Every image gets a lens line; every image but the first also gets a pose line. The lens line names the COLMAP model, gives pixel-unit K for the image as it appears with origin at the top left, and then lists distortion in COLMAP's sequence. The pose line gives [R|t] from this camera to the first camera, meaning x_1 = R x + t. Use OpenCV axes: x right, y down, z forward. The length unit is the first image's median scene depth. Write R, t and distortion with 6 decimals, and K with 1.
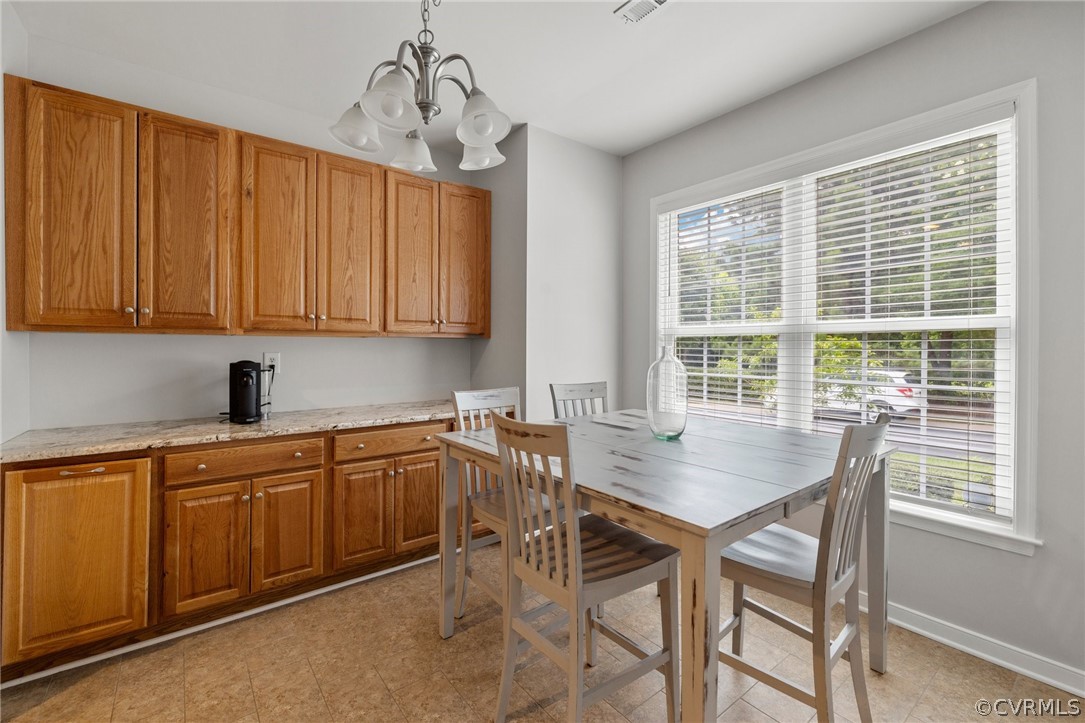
lens RADIAL K [[470.0, 0, 542.8], [0, 470.0, 348.0], [0, 0, 1]] dist [0.002804, 0.000166]
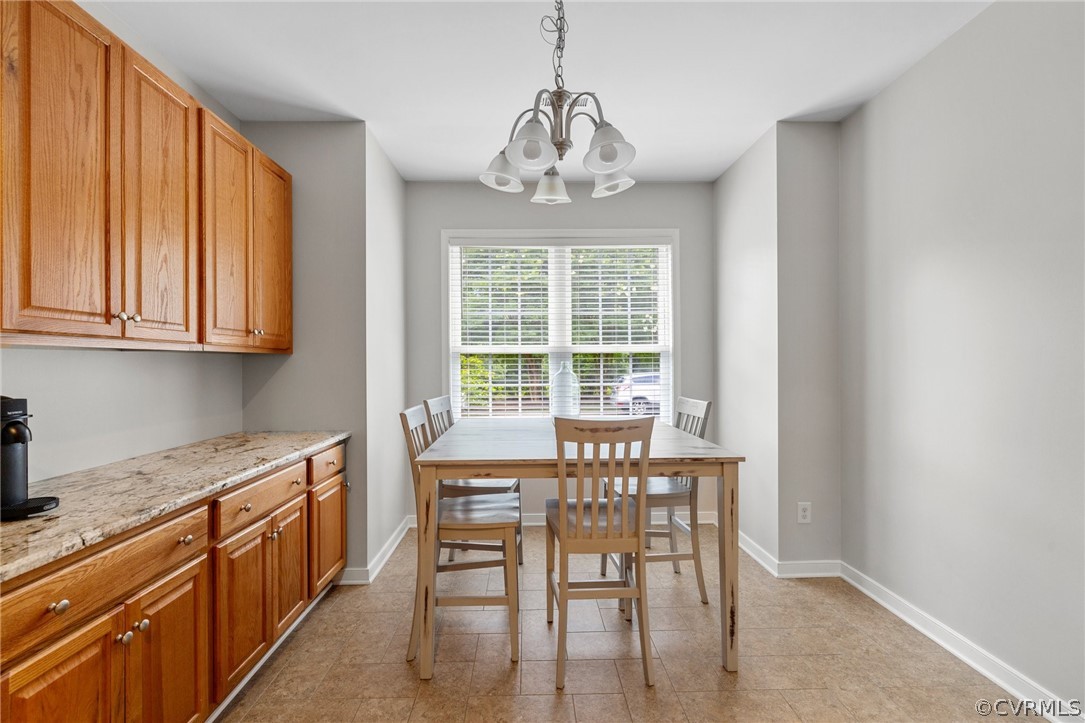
lens RADIAL K [[452.0, 0, 542.5], [0, 452.0, 361.5], [0, 0, 1]] dist [-0.000506, 0.000320]
pose [[0.591666, -0.004038, 0.806173, -0.651525], [0.009938, 0.999948, -0.002284, -0.002080], [-0.806122, 0.009363, 0.591676, 0.237530]]
